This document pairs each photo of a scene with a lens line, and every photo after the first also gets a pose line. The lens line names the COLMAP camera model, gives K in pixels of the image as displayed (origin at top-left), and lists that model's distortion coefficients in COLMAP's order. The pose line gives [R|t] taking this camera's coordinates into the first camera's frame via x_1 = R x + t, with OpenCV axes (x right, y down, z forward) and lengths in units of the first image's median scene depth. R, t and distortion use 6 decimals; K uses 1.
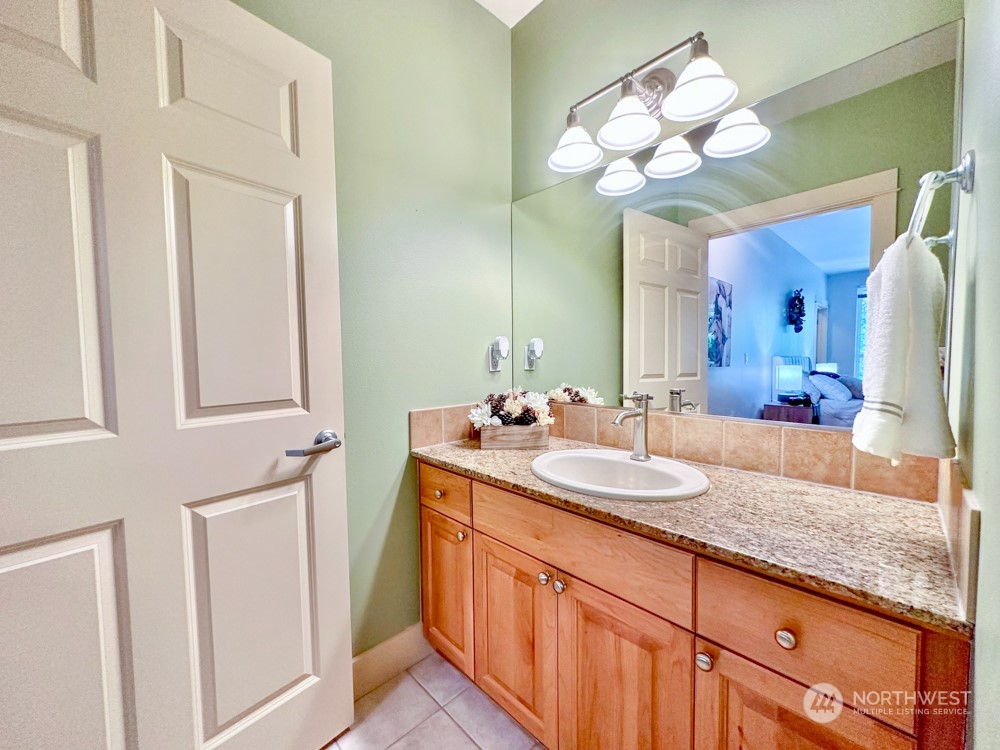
lens RADIAL K [[401.5, 0, 499.3], [0, 401.5, 376.3], [0, 0, 1]] dist [0.001962, 0.000373]
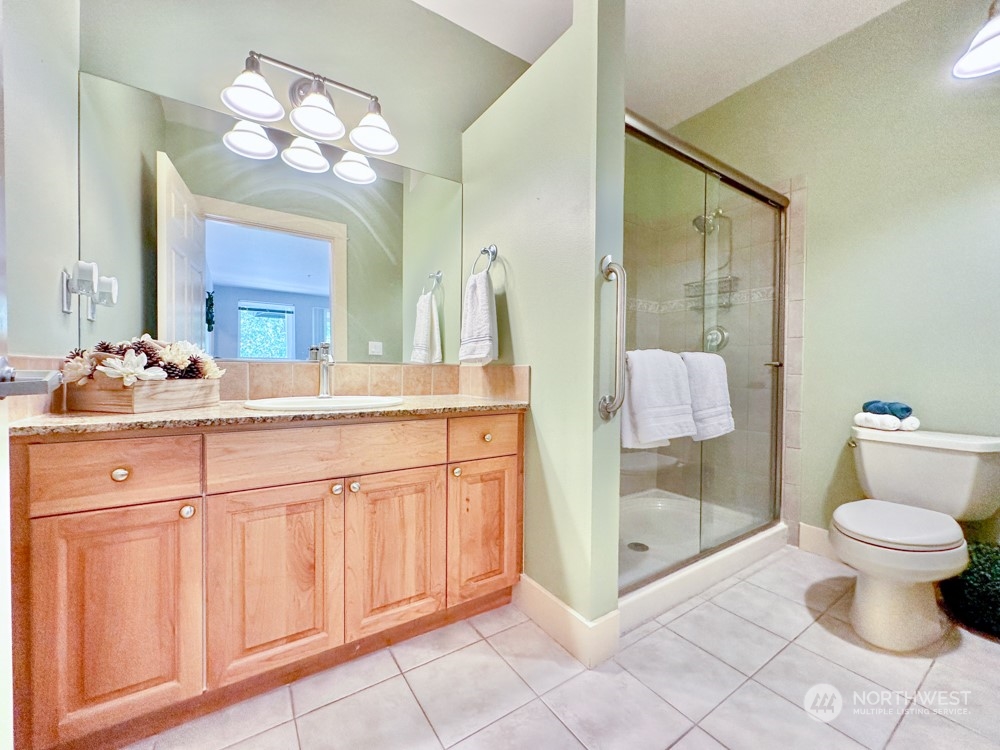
lens RADIAL K [[401.5, 0, 497.2], [0, 401.5, 375.8], [0, 0, 1]] dist [0.001962, 0.000373]
pose [[0.187003, -0.002701, 0.982356, -0.717958], [0.034833, 0.999386, -0.003883, 0.159877], [-0.981742, 0.034945, 0.186982, 0.261739]]
